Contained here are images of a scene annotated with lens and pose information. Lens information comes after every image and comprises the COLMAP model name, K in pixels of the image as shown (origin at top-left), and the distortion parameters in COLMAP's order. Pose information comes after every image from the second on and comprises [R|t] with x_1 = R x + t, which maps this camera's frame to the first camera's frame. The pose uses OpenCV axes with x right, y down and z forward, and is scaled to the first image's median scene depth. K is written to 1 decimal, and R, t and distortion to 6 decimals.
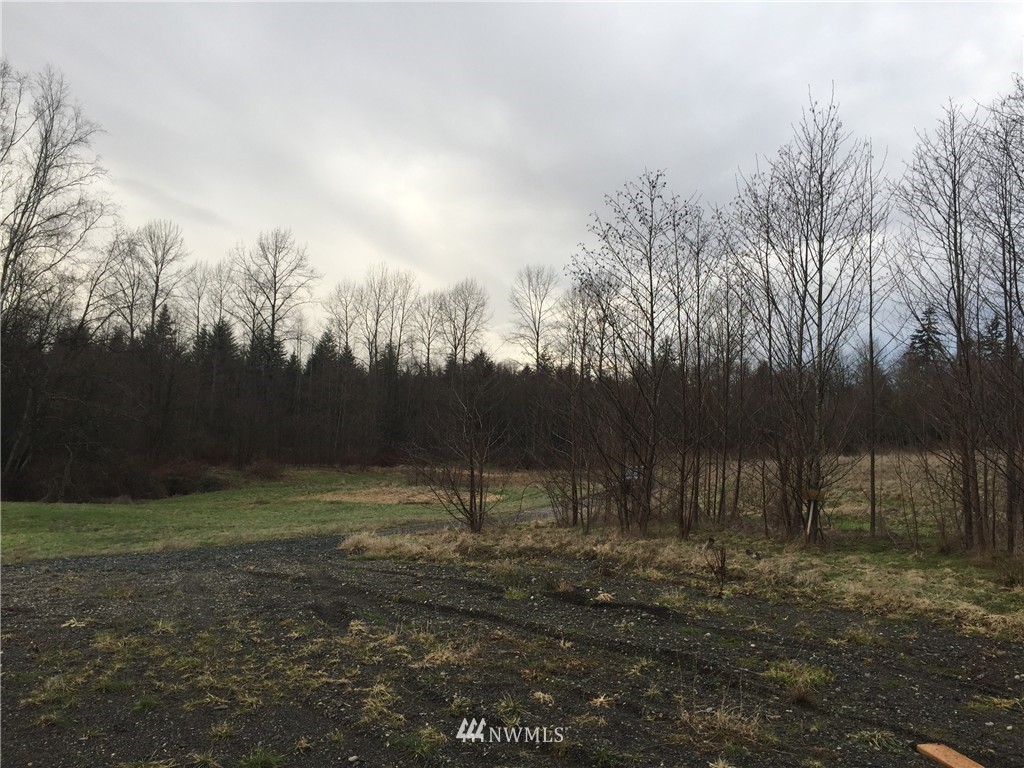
lens RADIAL K [[874.1, 0, 509.2], [0, 874.1, 386.1], [0, 0, 1]] dist [0.088223, -0.125848]
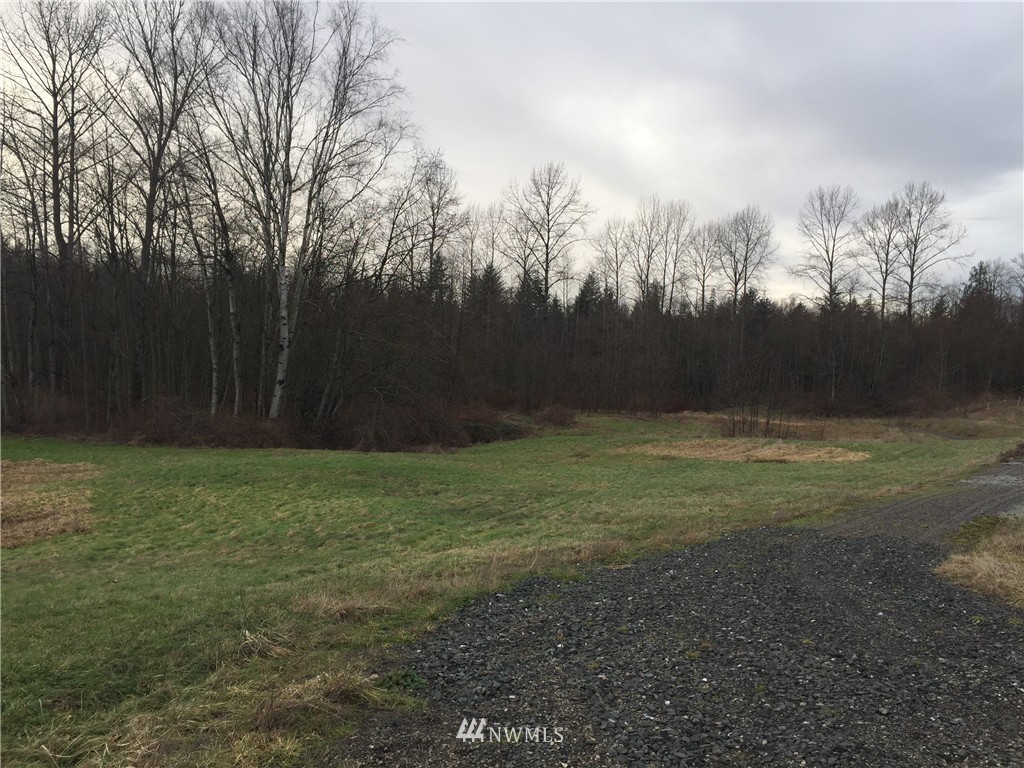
lens RADIAL K [[874.1, 0, 506.1], [0, 874.1, 390.9], [0, 0, 1]] dist [0.088223, -0.125848]
pose [[0.959566, 0.000680, -0.281483, -0.117981], [0.018604, 0.997658, 0.065828, 0.011380], [0.280868, -0.068403, 0.957306, 0.169357]]
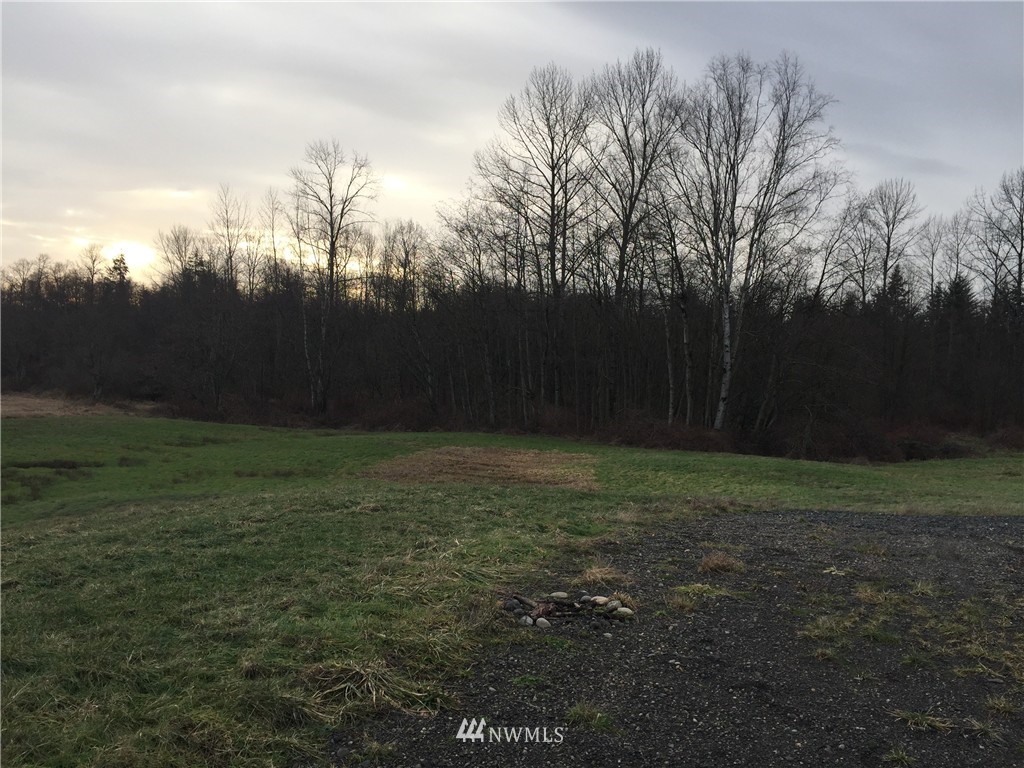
lens RADIAL K [[874.1, 0, 510.4], [0, 874.1, 379.7], [0, 0, 1]] dist [0.088223, -0.125848]
pose [[0.708193, -0.005222, -0.705999, -0.002086], [0.029505, 0.999318, 0.022205, 0.000293], [0.705402, -0.036556, 0.707864, -0.003347]]
